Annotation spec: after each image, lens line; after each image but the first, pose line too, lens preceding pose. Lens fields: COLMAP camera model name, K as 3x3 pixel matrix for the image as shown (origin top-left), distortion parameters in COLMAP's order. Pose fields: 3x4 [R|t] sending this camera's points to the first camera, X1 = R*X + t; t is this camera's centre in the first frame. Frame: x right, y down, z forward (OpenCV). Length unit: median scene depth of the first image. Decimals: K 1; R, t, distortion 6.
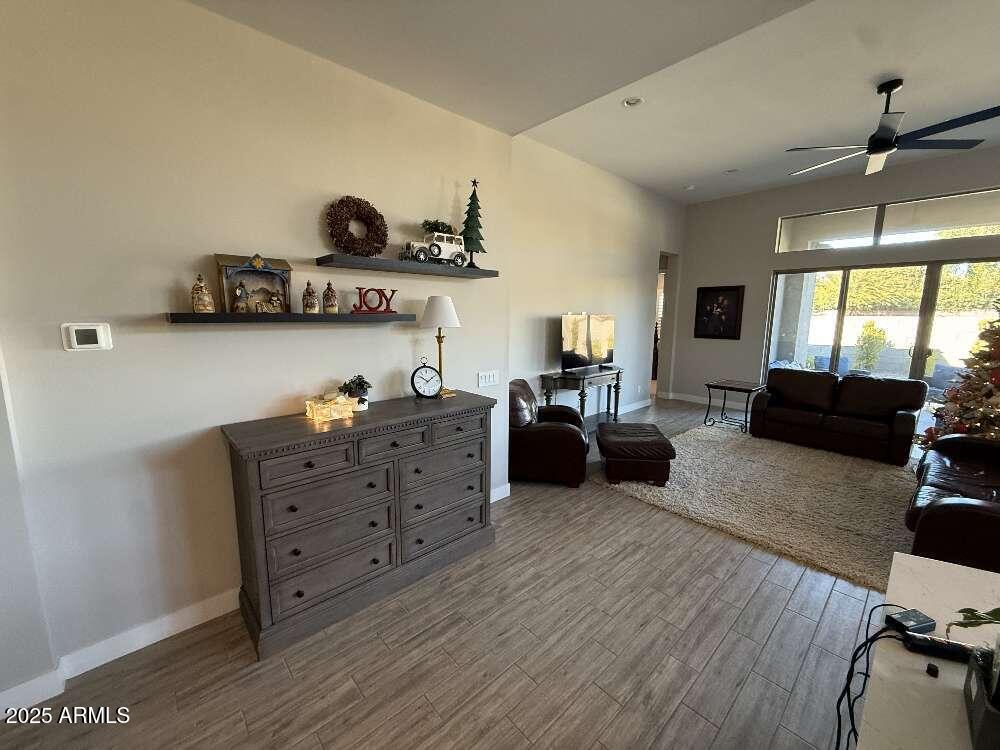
lens RADIAL K [[398.3, 0, 500.0], [0, 398.3, 375.0], [0, 0, 1]] dist [0.001823, 0.000156]
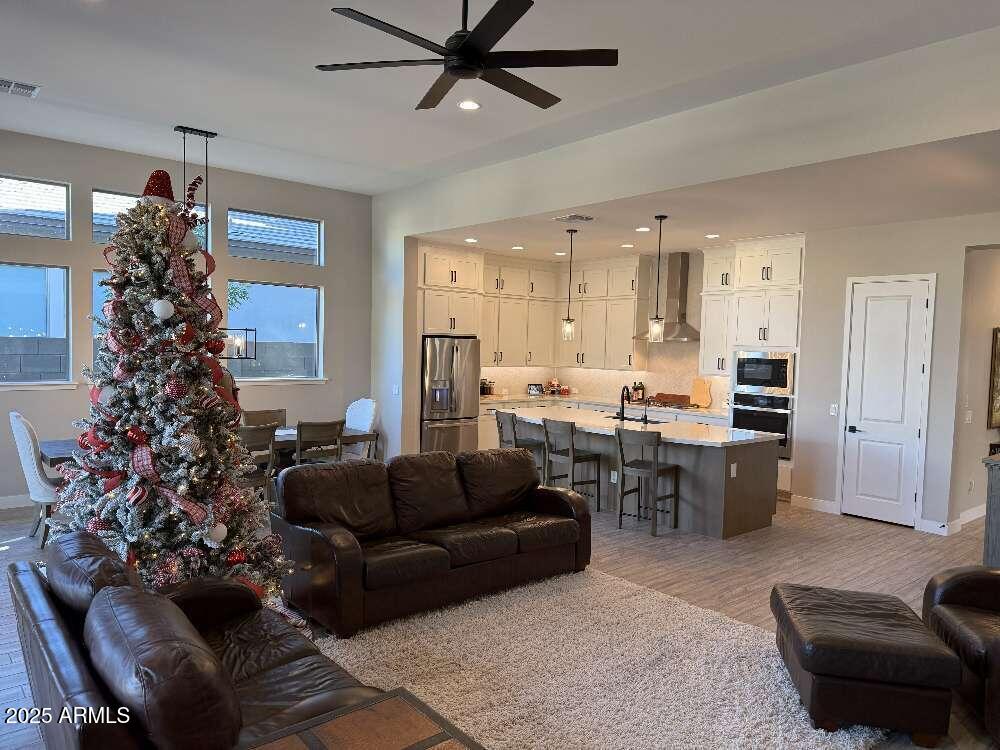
lens RADIAL K [[720.2, 0, 500.0], [0, 720.2, 375.0], [0, 0, 1]] dist [0.023889, -0.000021]
pose [[-0.999288, -0.031621, 0.020566, 1.648237], [-0.027041, 0.980650, 0.193891, -0.645559], [-0.026299, 0.193197, -0.980807, 3.978019]]
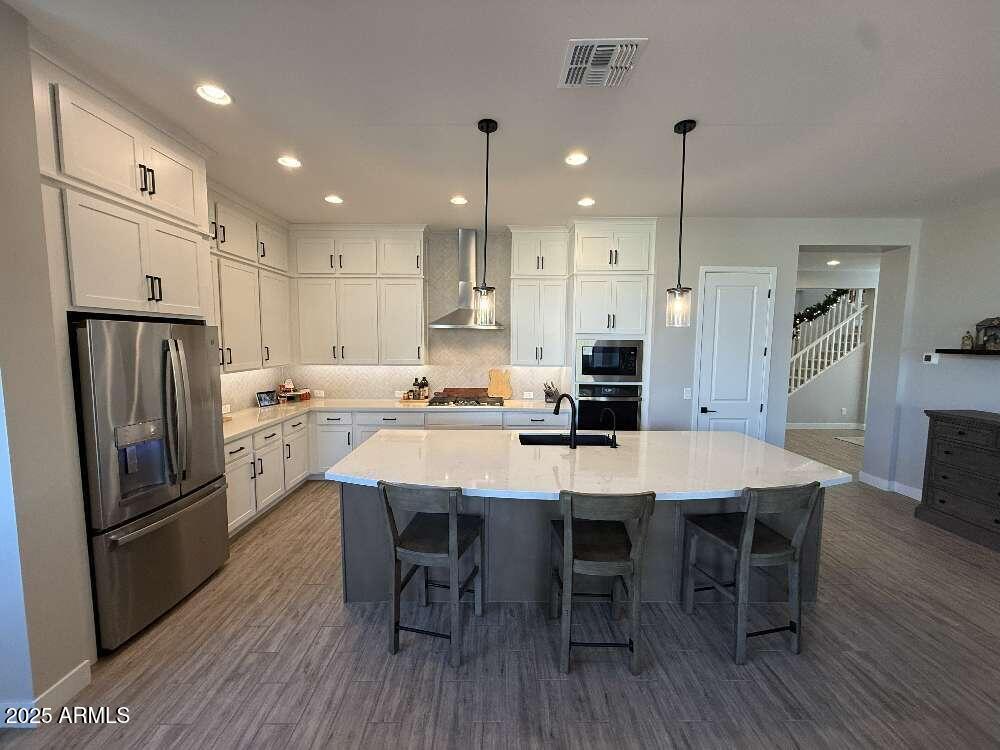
lens RADIAL K [[398.3, 0, 500.0], [0, 398.3, 375.0], [0, 0, 1]] dist [0.001823, 0.000156]
pose [[-0.658943, 0.054911, -0.750186, 2.341595], [-0.122931, 0.976061, 0.179424, -0.101940], [0.742079, 0.210452, -0.636419, 0.586327]]
